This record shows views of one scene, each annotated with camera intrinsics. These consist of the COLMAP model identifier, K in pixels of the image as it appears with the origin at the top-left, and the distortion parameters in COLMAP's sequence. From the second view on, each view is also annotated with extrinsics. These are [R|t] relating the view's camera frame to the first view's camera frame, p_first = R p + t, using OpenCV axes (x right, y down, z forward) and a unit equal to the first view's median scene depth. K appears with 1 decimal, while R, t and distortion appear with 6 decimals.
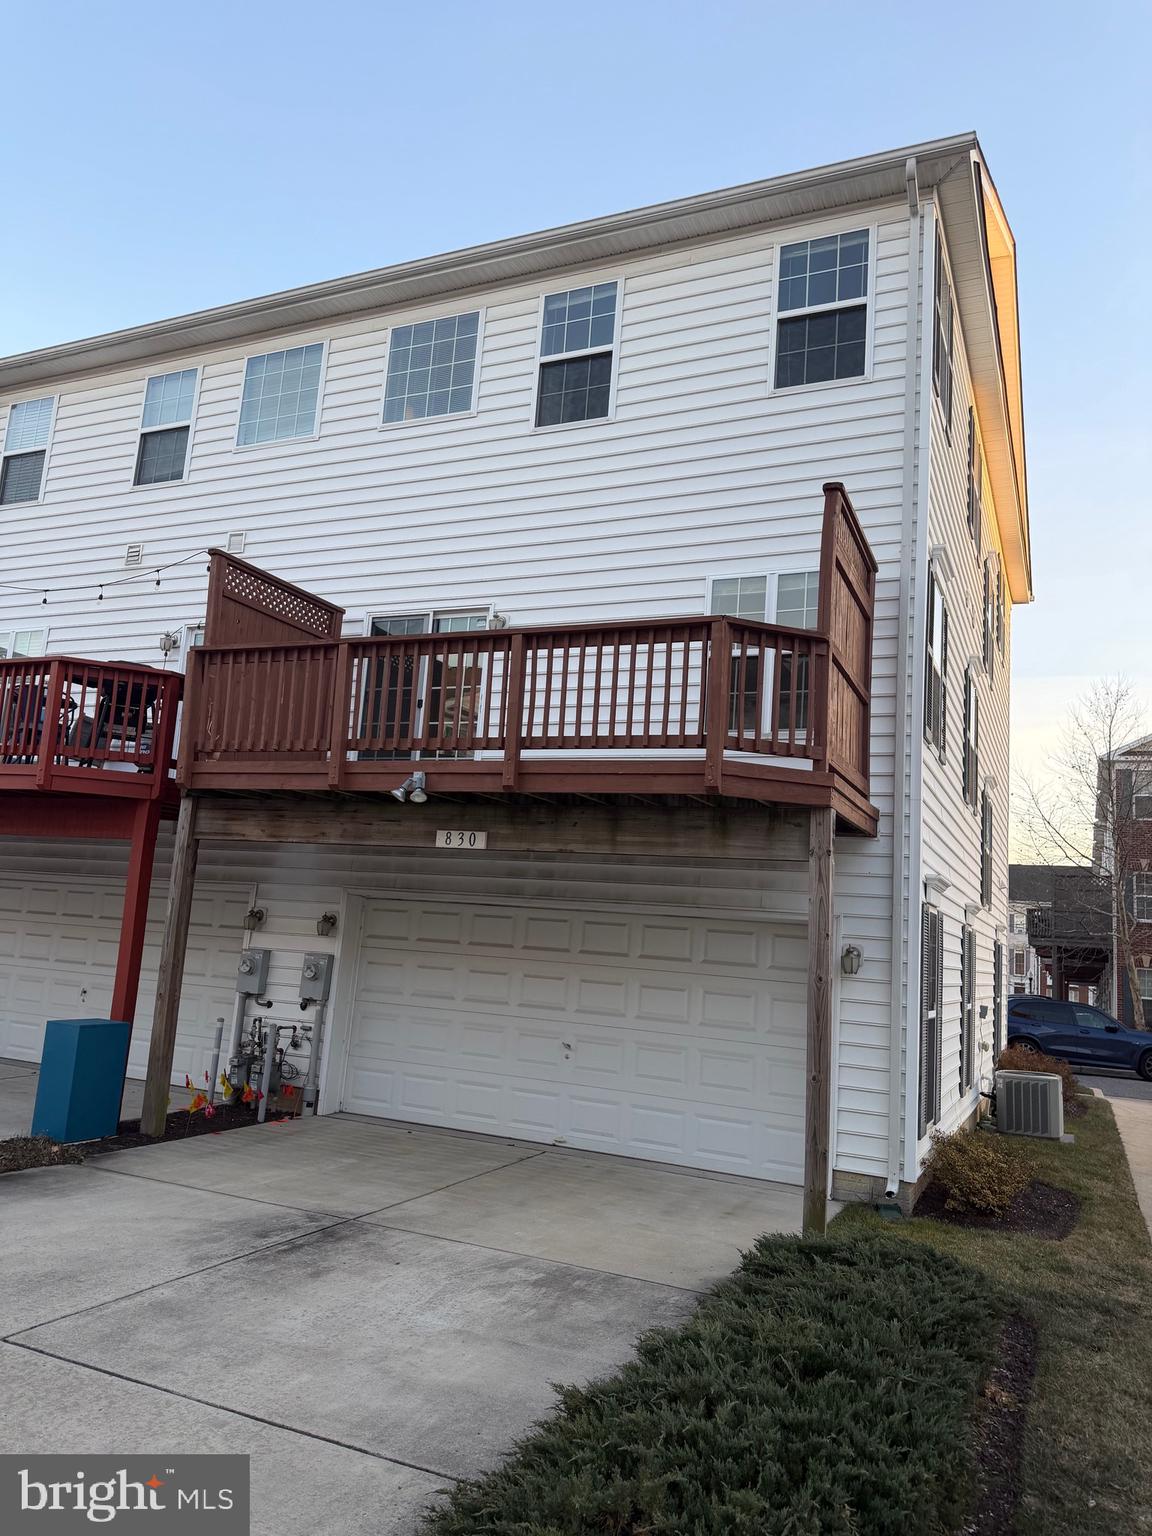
lens RADIAL K [[1106.9, 0, 566.0], [0, 1106.9, 776.0], [0, 0, 1]] dist [0.075796, -0.102489]
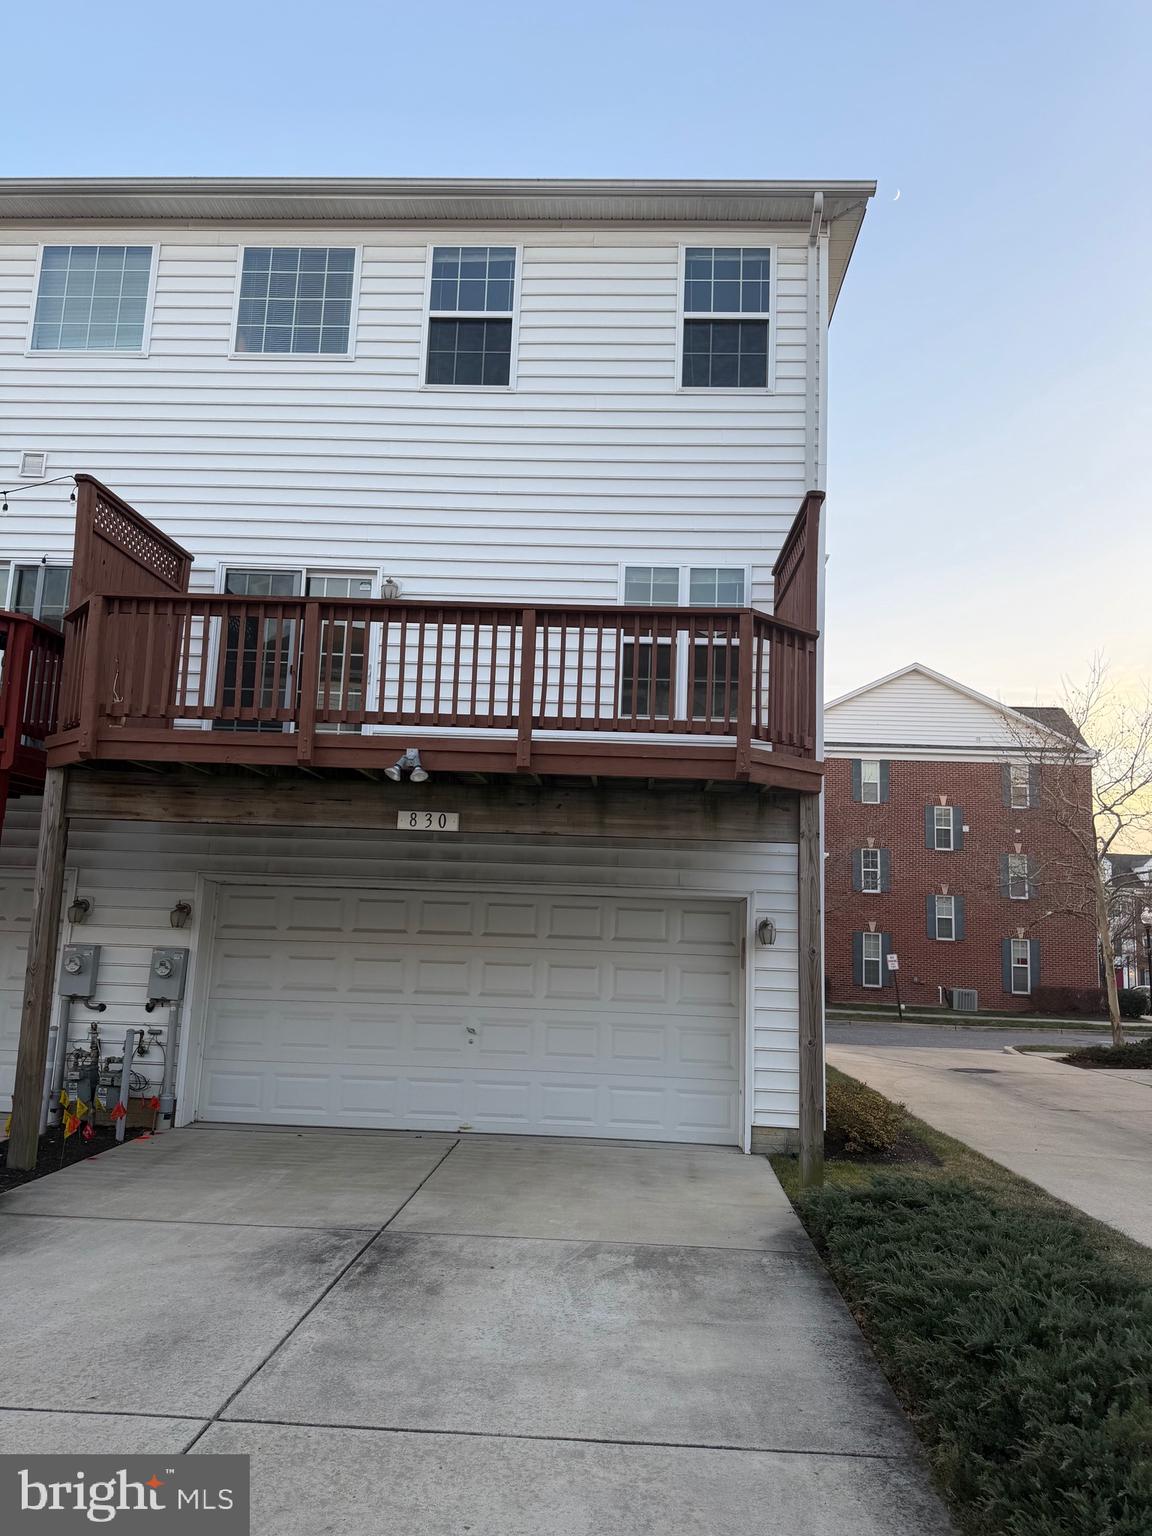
lens RADIAL K [[1106.9, 0, 586.3], [0, 1106.9, 781.7], [0, 0, 1]] dist [0.075796, -0.102489]
pose [[0.924545, 0.016449, 0.380717, -0.291699], [-0.027299, 0.999360, 0.023117, -0.001368], [-0.380093, -0.031766, 0.924403, 0.066604]]
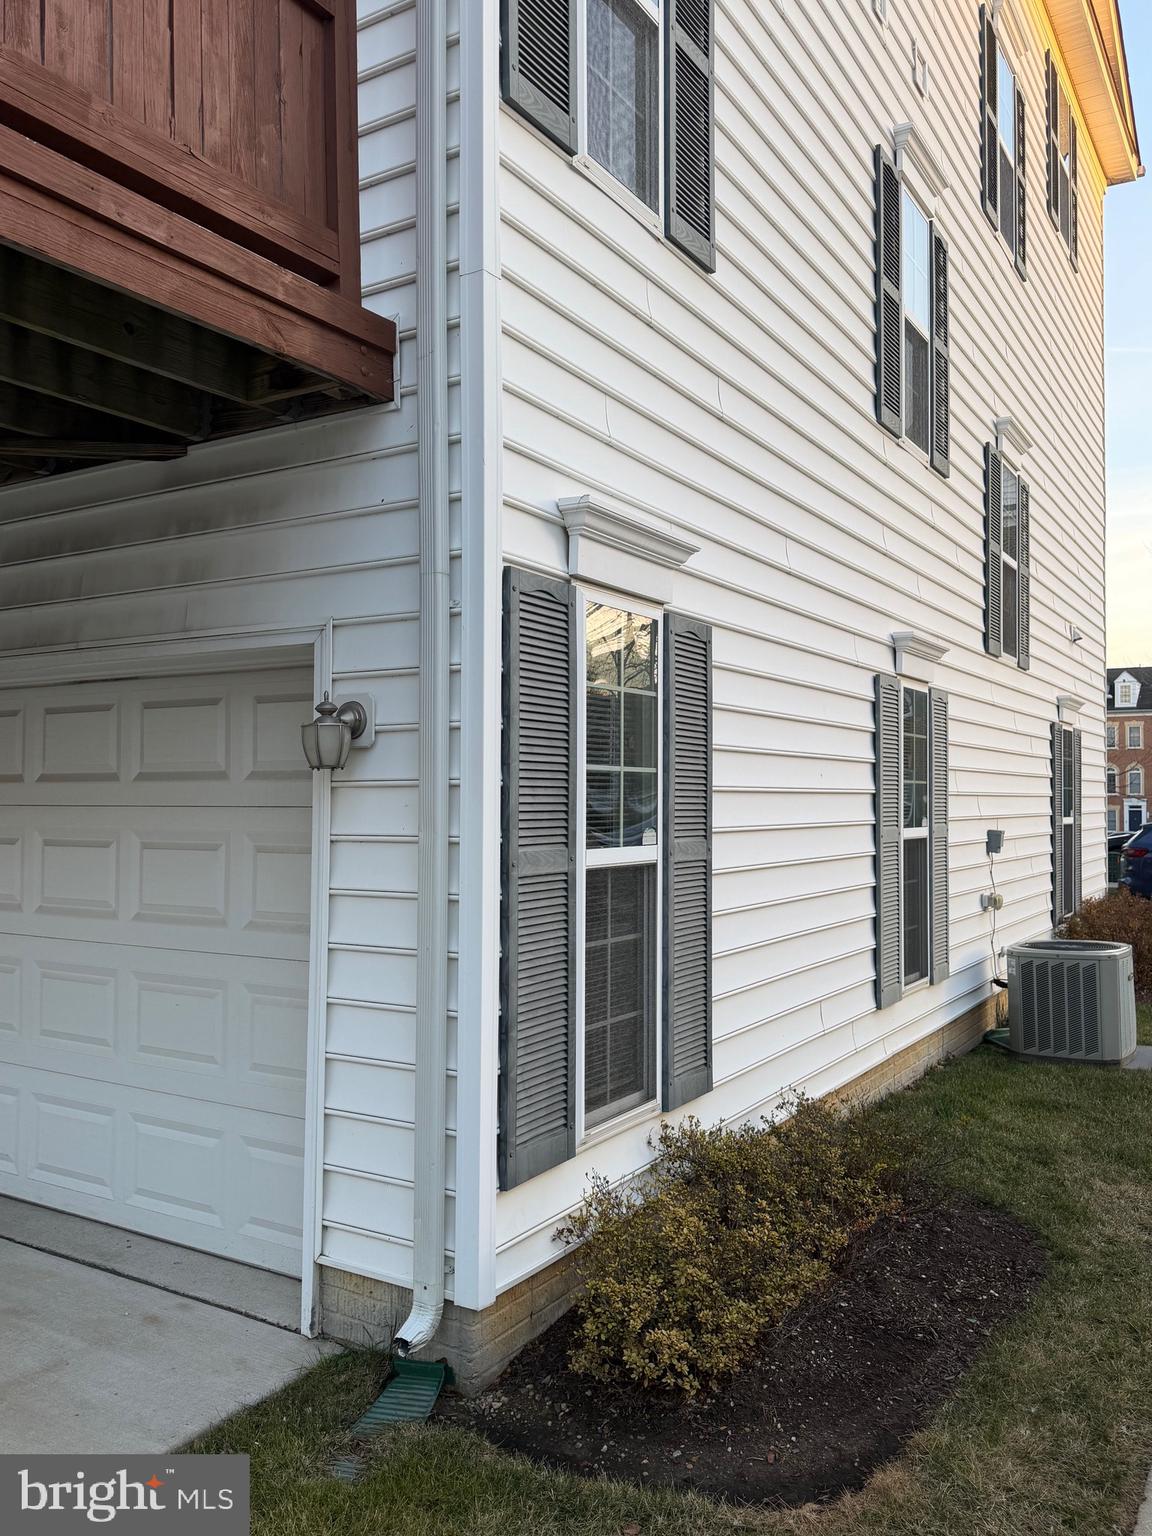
lens RADIAL K [[1194.7, 0, 575.5], [0, 1194.7, 767.8], [0, 0, 1]] dist [0.005552, -0.012769]
pose [[0.991130, -0.071118, -0.112269, 0.346374], [0.082813, 0.991207, 0.103200, 0.128605], [0.103943, -0.111582, 0.988304, 0.550099]]
